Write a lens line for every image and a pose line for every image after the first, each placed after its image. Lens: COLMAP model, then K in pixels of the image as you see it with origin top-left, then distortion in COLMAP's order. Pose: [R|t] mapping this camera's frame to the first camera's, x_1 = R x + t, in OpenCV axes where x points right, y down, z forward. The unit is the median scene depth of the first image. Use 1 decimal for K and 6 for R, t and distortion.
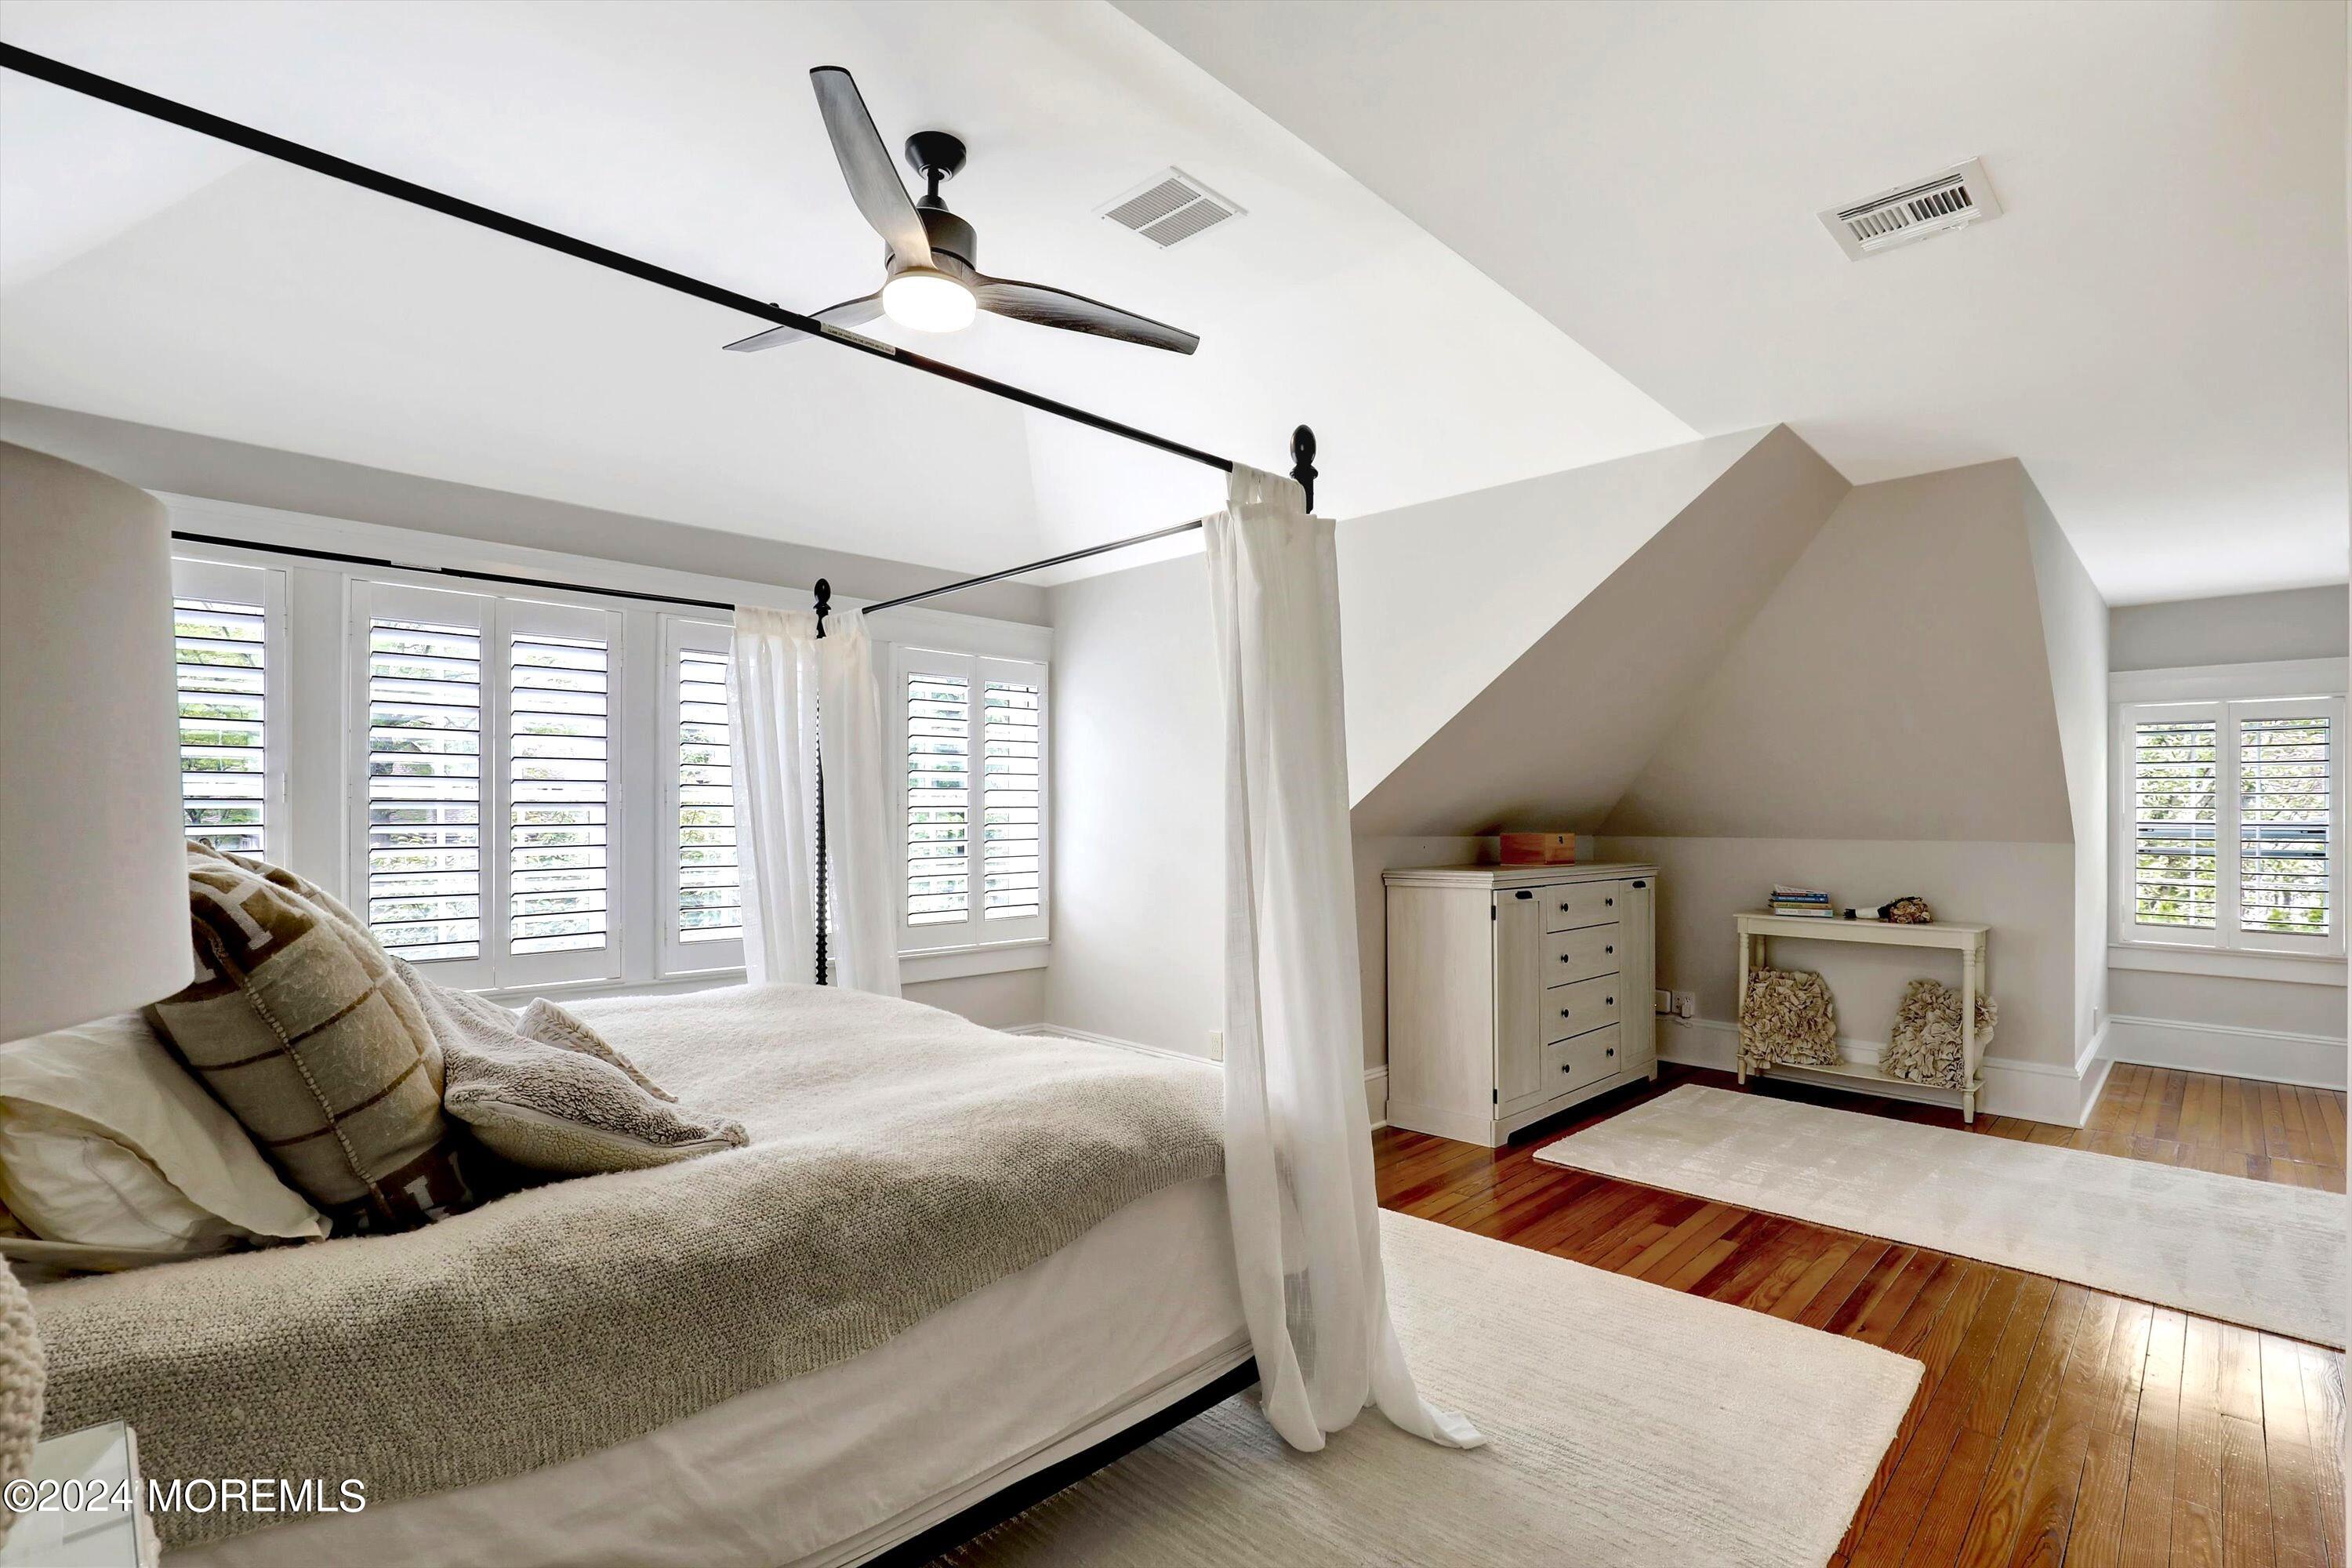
lens RADIAL K [[1085.0, 0, 1190.3], [0, 1085.0, 800.3], [0, 0, 1]] dist [-0.021948, -0.000013]
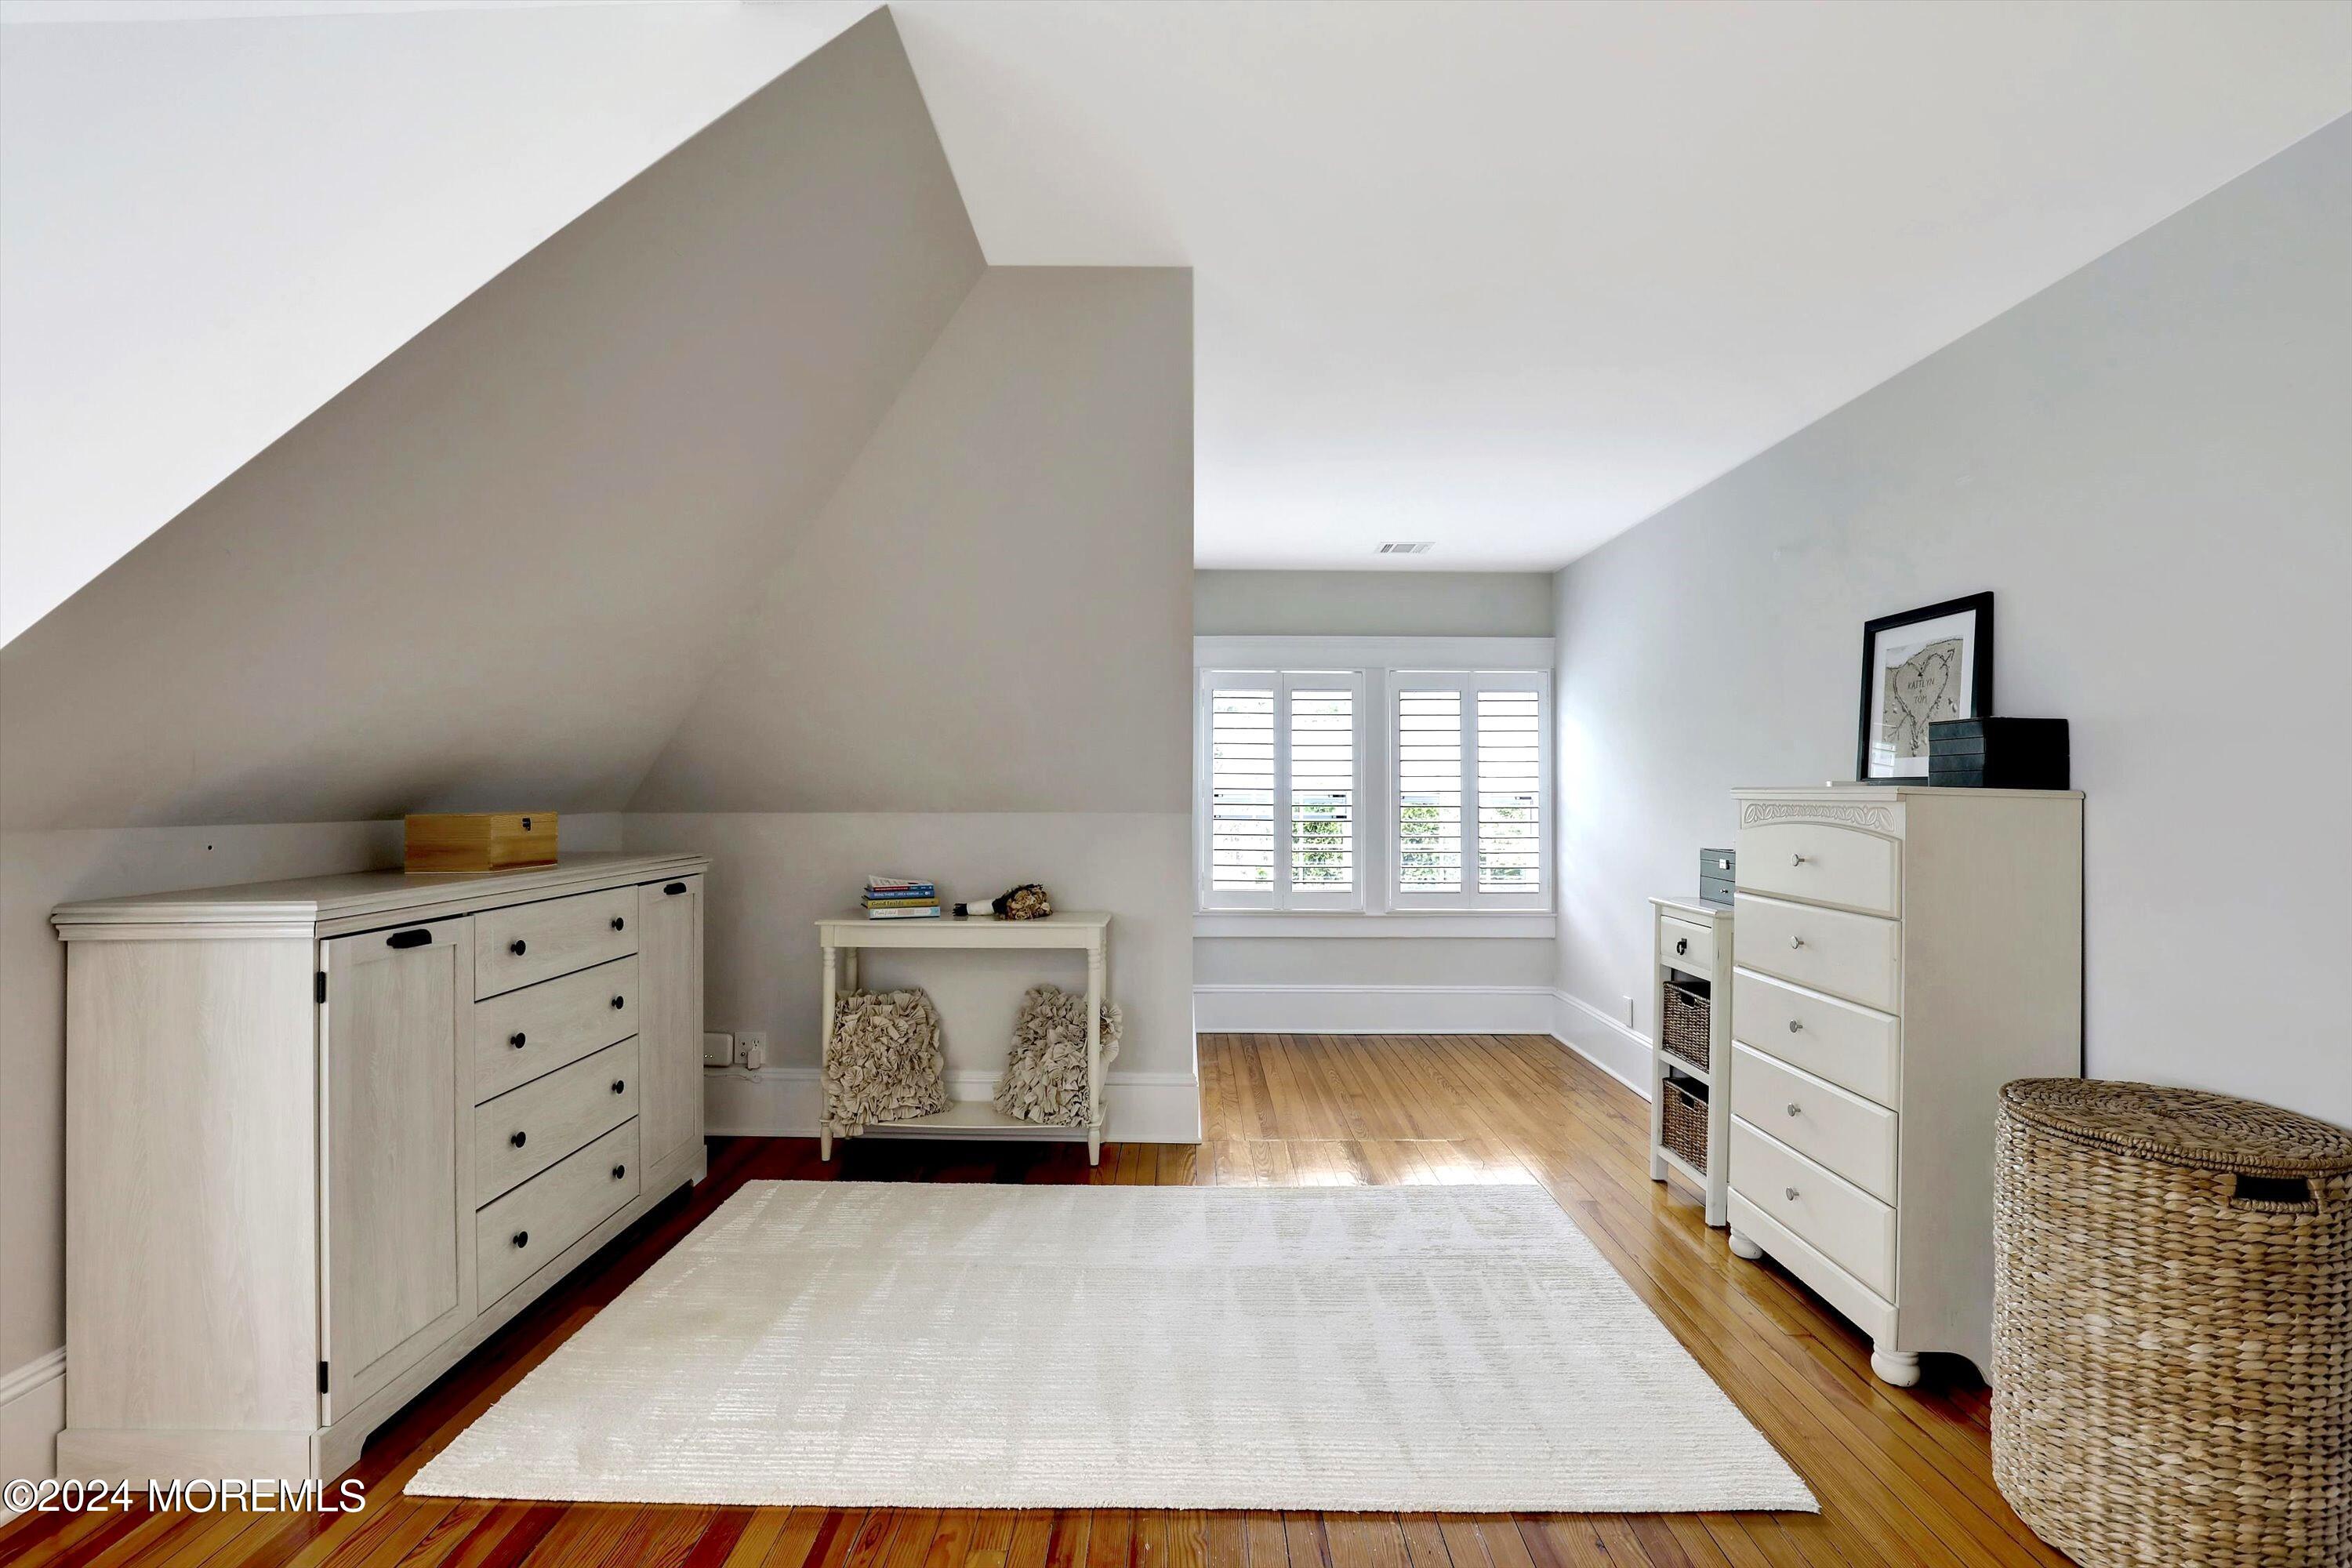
lens RADIAL K [[1085.0, 0, 1183.3], [0, 1085.0, 777.7], [0, 0, 1]] dist [-0.021948, -0.000013]
pose [[0.716693, -0.001464, 0.697387, 0.198472], [-0.004544, 0.999967, 0.006770, 0.006188], [-0.697374, -0.008021, 0.716663, 0.353257]]
